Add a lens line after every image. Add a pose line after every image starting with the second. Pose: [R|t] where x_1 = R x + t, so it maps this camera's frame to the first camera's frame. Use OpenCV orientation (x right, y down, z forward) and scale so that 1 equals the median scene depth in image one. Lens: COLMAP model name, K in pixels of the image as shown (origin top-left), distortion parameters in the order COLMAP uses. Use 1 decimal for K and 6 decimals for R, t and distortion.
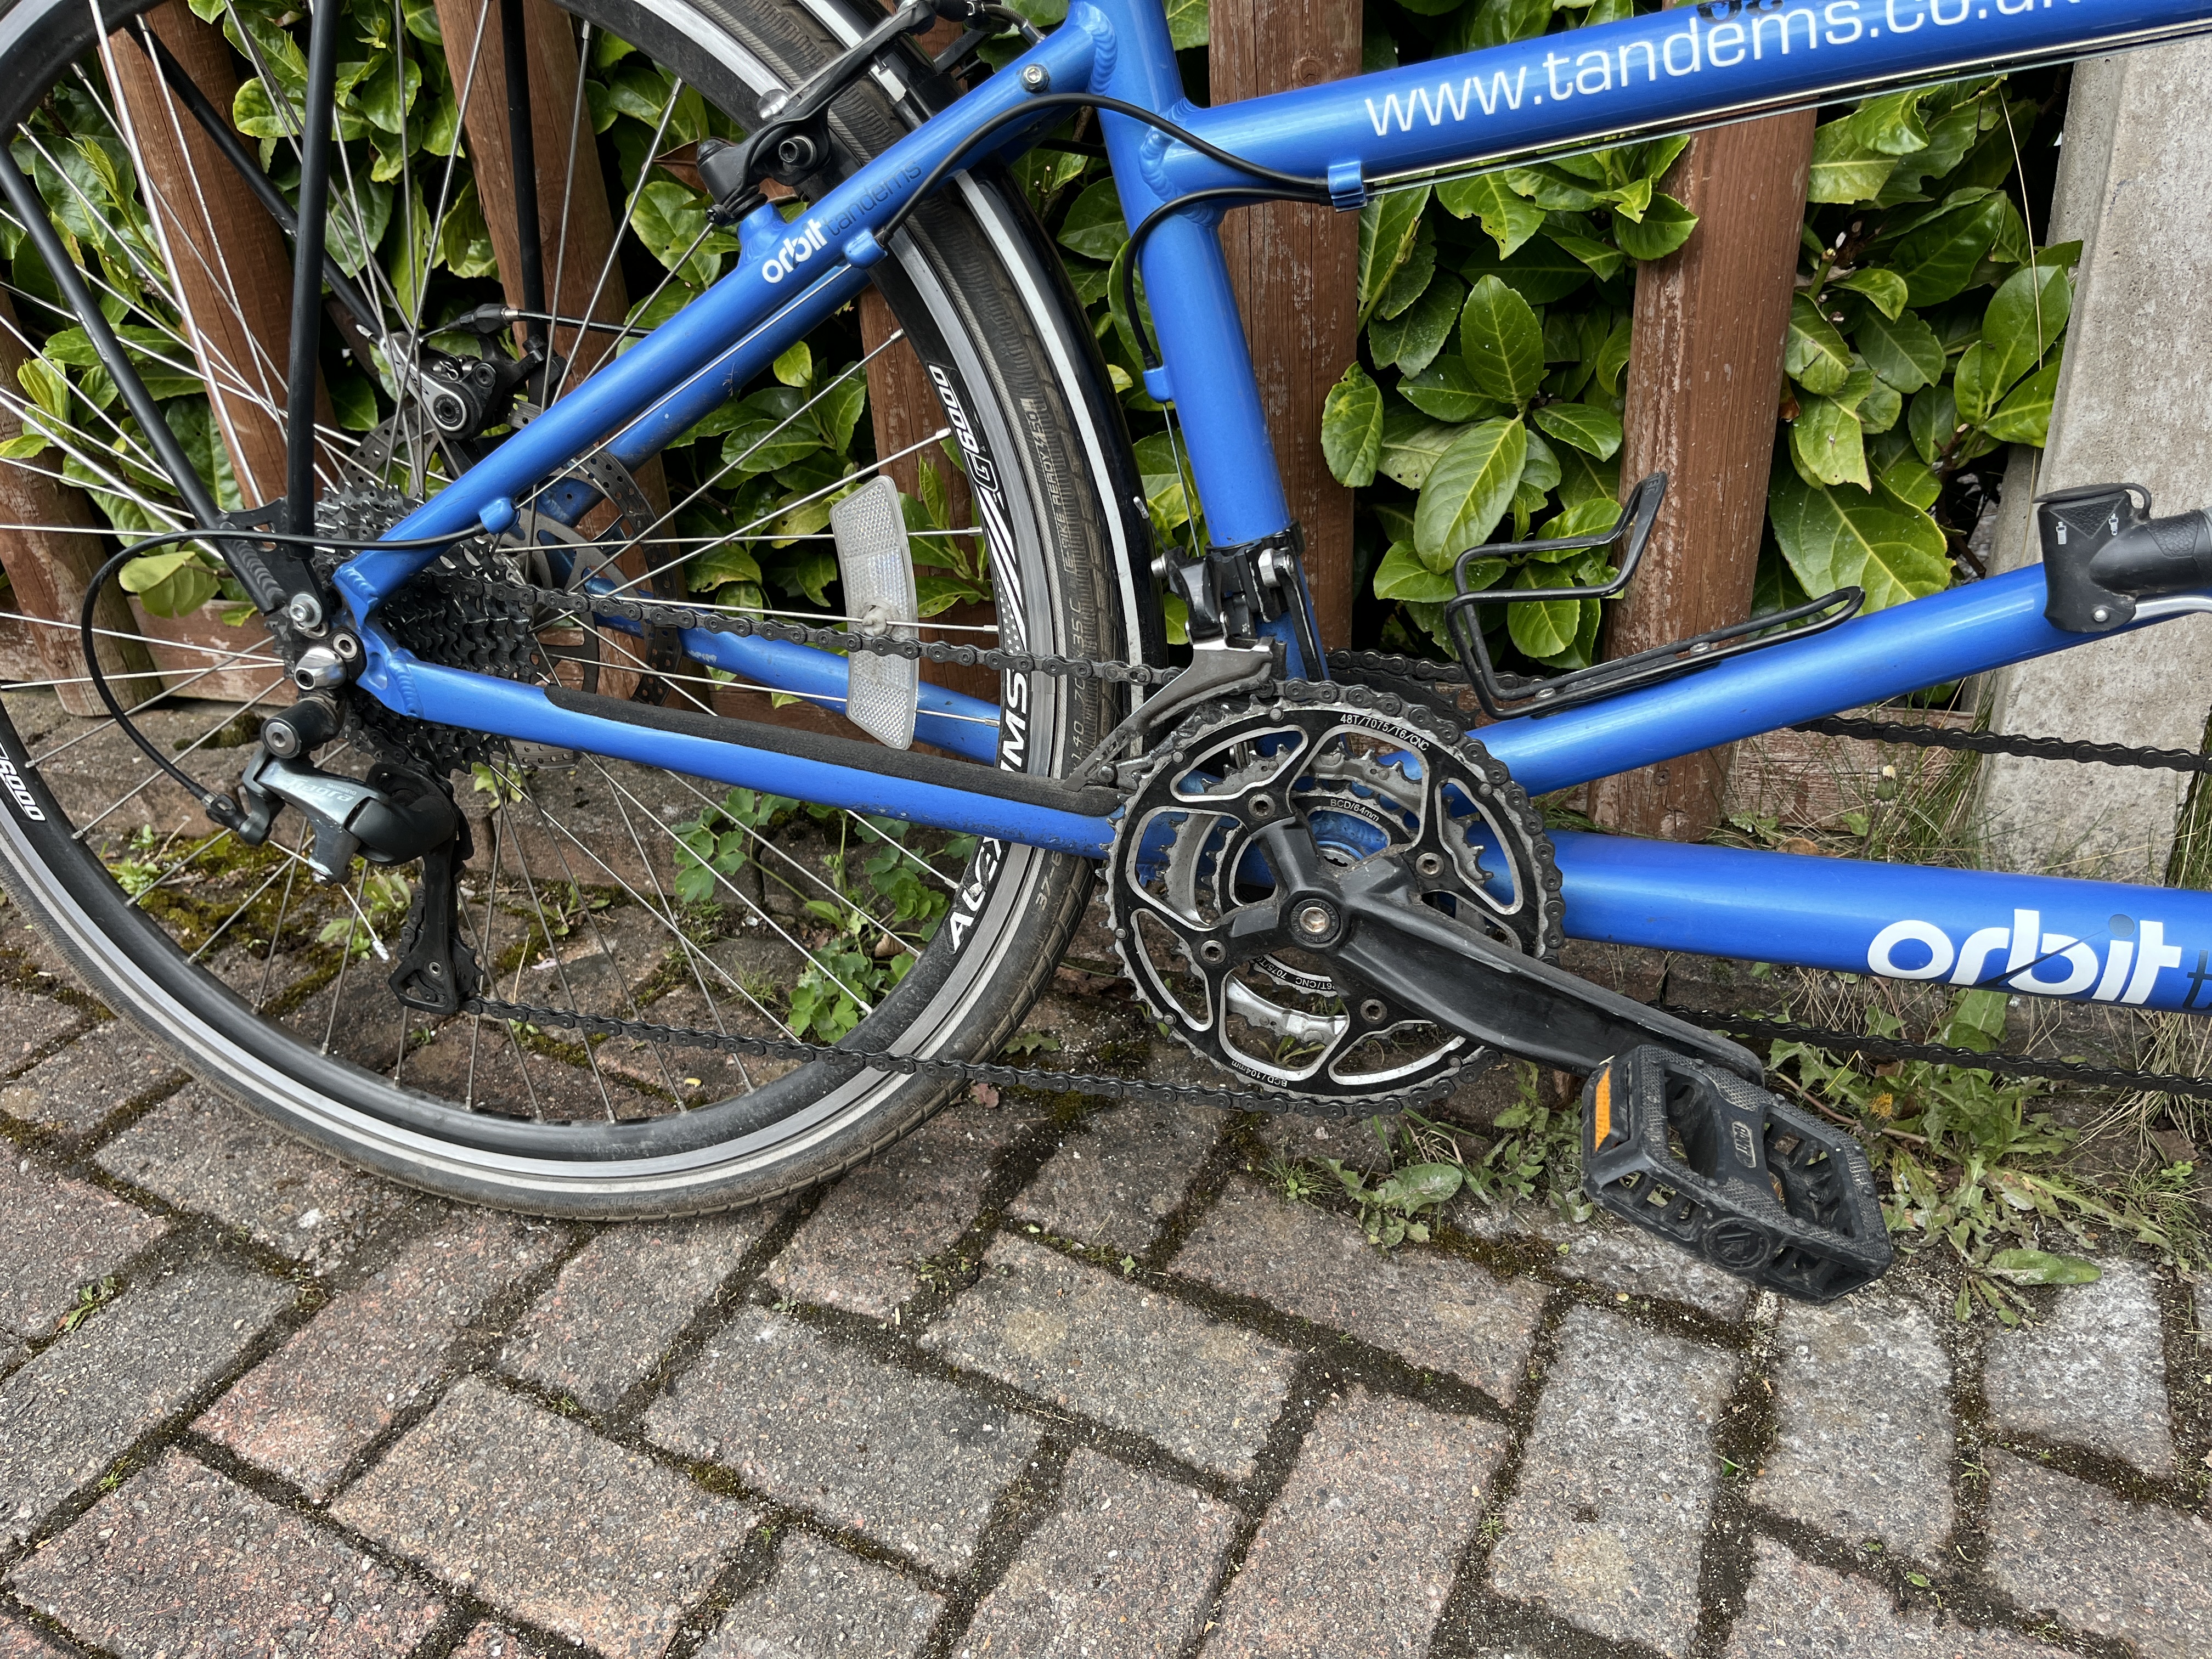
lens RADIAL K [[1691.9, 0, 1119.2], [0, 1691.9, 828.0], [0, 0, 1]] dist [0.073702, -0.105023]
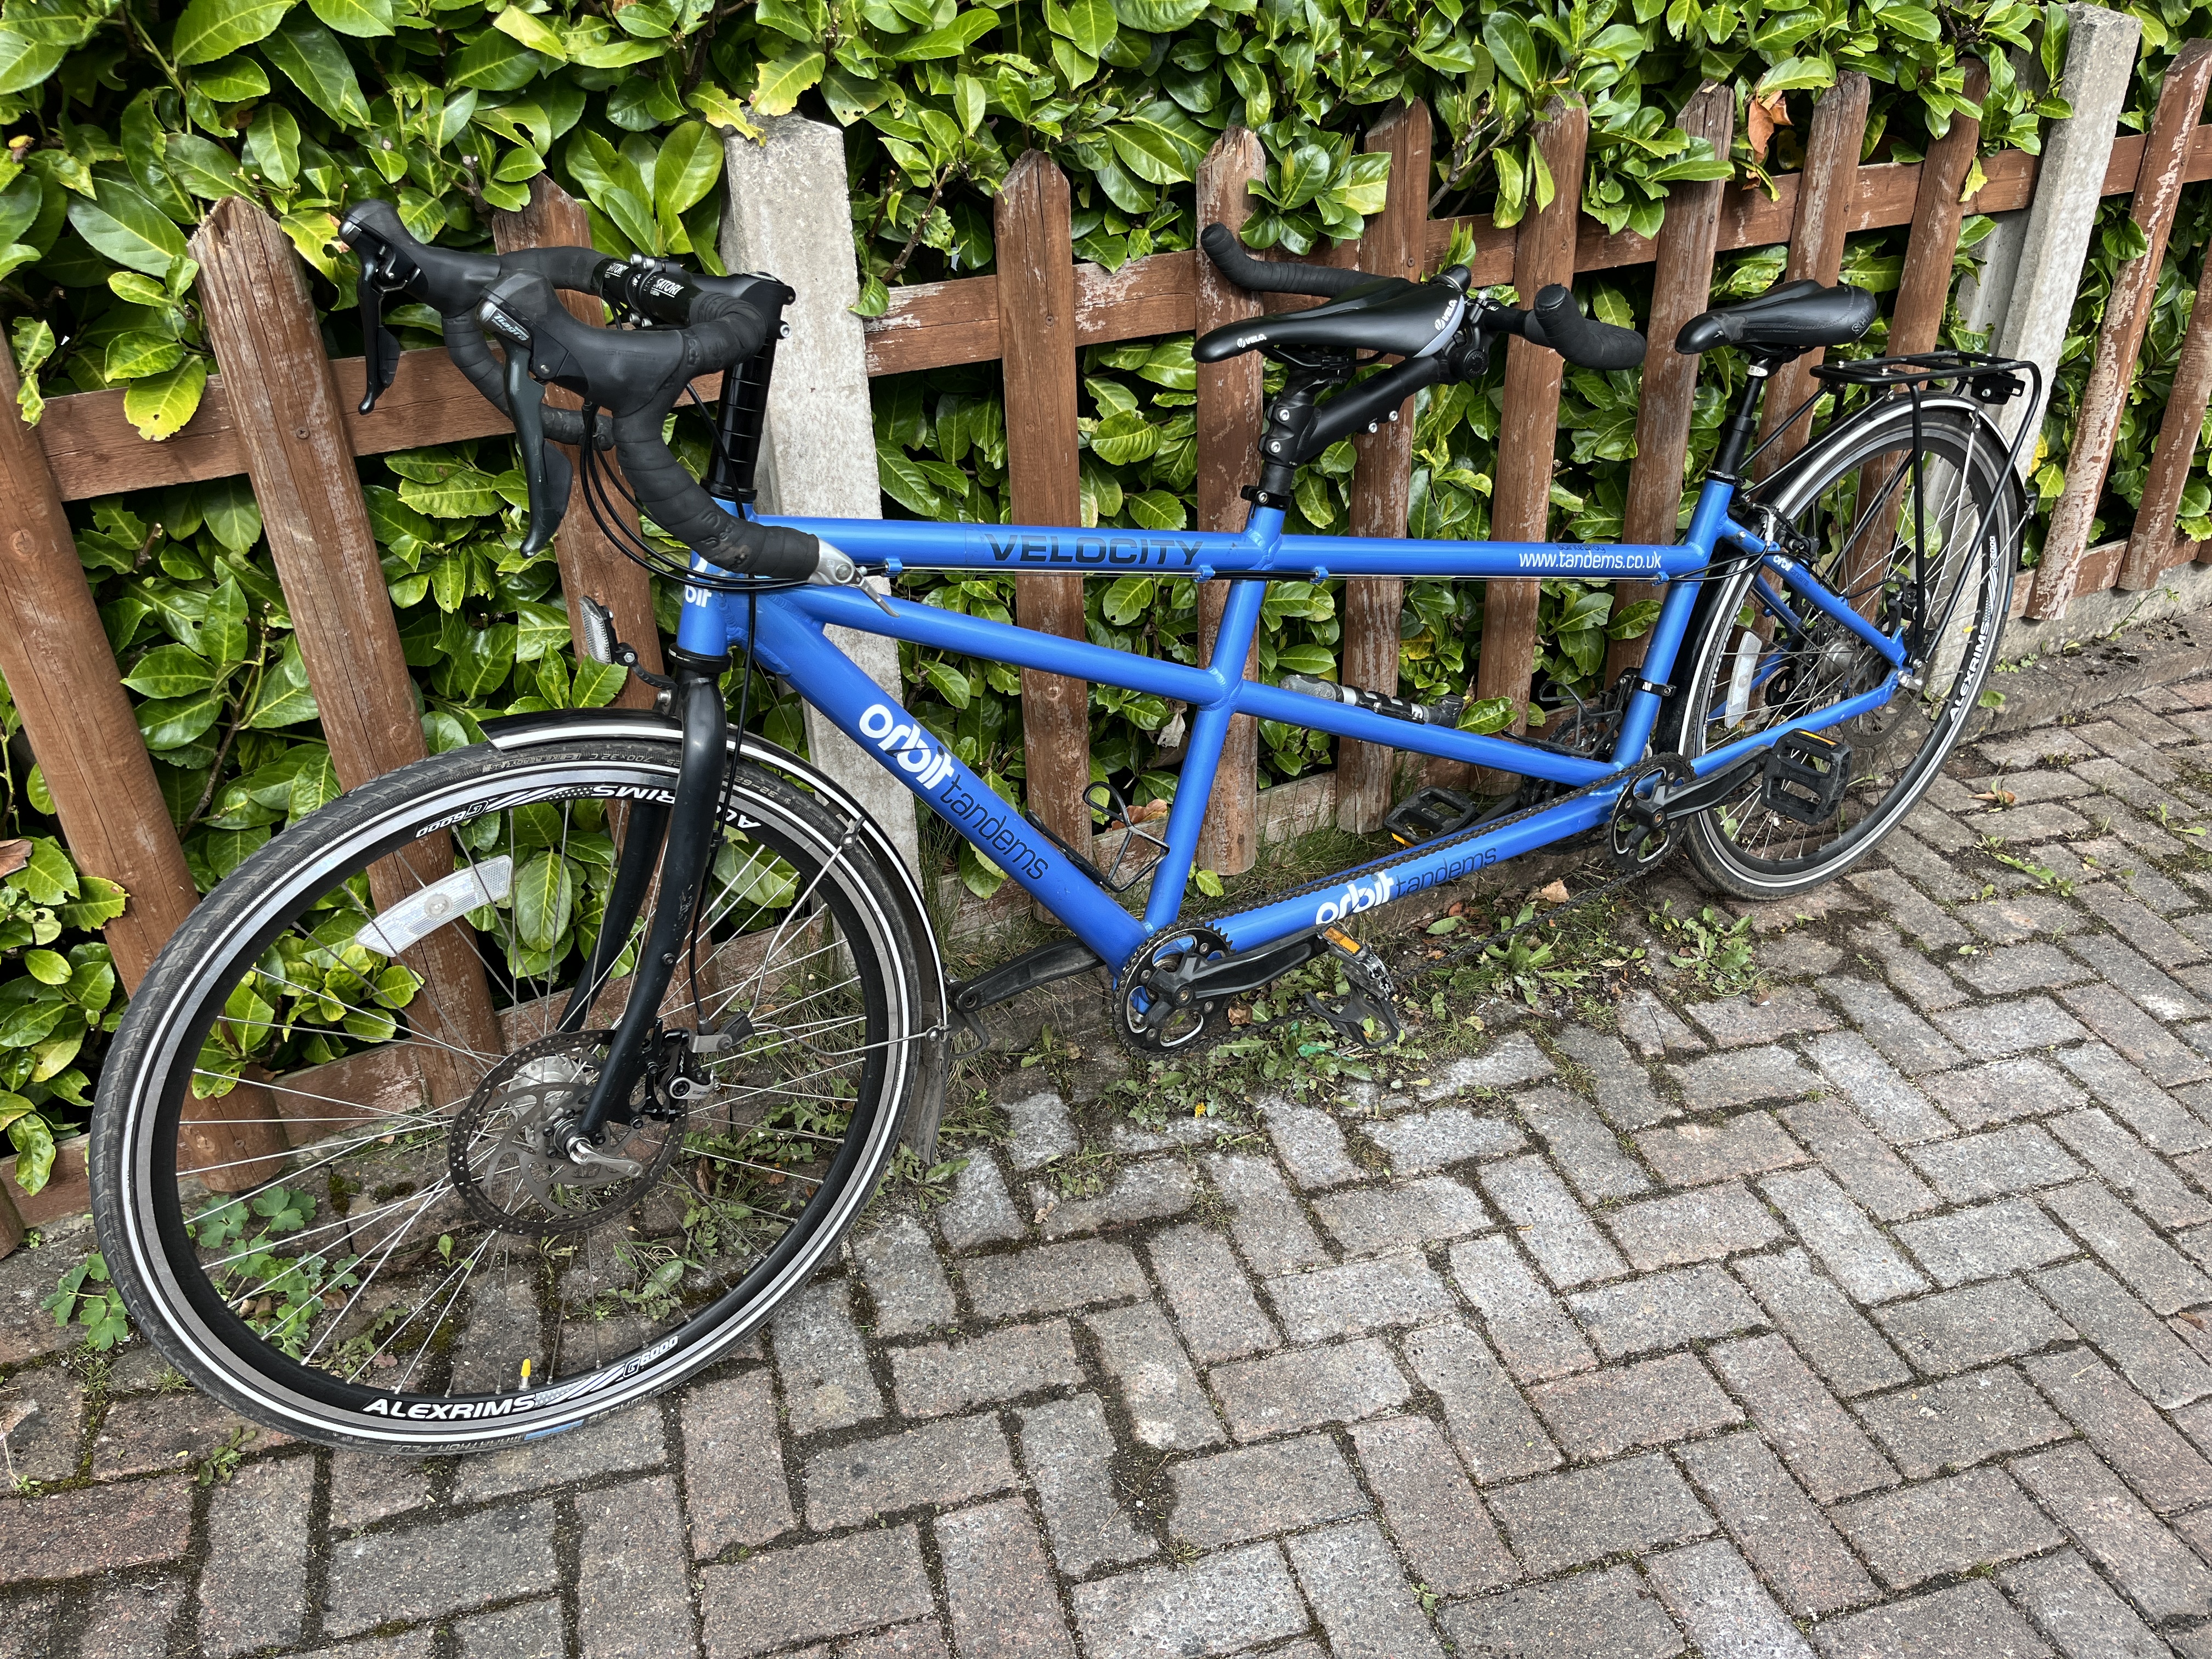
lens RADIAL K [[1691.9, 0, 1102.8], [0, 1691.9, 837.0], [0, 0, 1]] dist [0.073702, -0.105023]
pose [[0.727253, -0.324150, 0.605004, -0.492520], [0.309940, 0.941562, 0.131904, -0.374958], [-0.612406, 0.091587, 0.785220, -0.865789]]
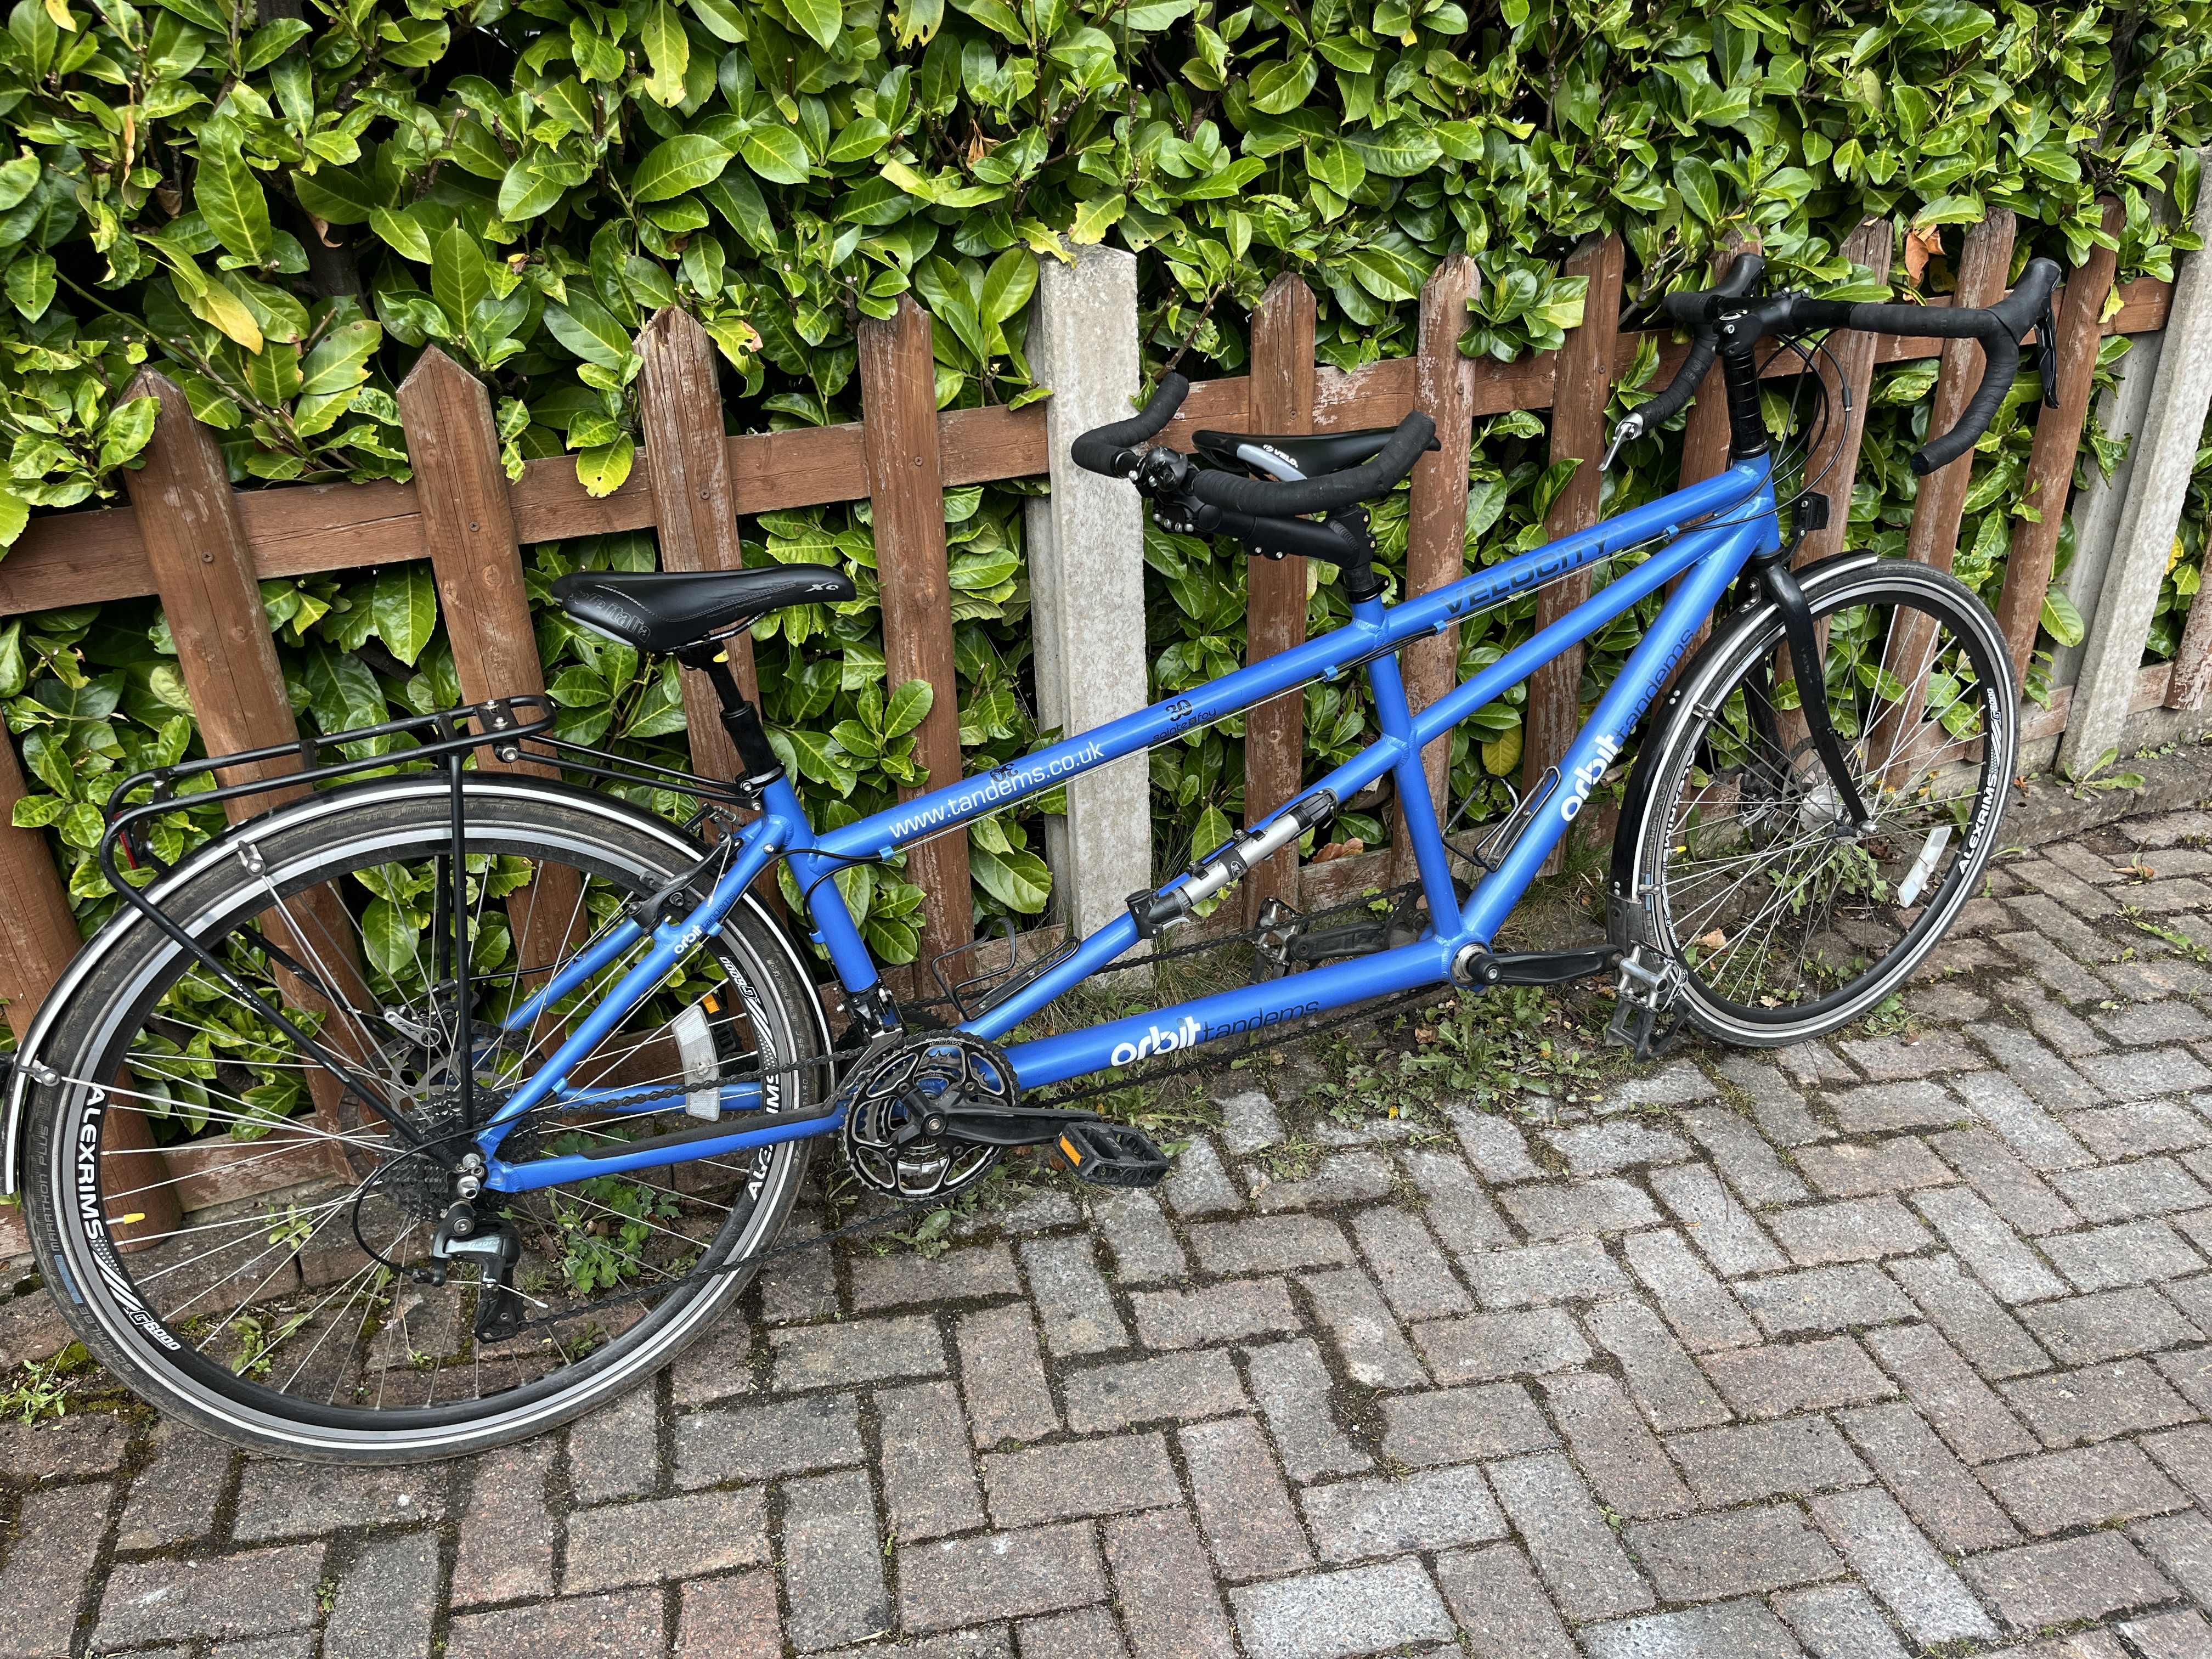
lens RADIAL K [[1691.9, 0, 1106.5], [0, 1691.9, 836.4], [0, 0, 1]] dist [0.073702, -0.105023]
pose [[0.774399, -0.265556, 0.574270, -0.842526], [0.285678, 0.956621, 0.057129, -0.351696], [-0.564530, 0.119815, 0.816670, -1.017930]]
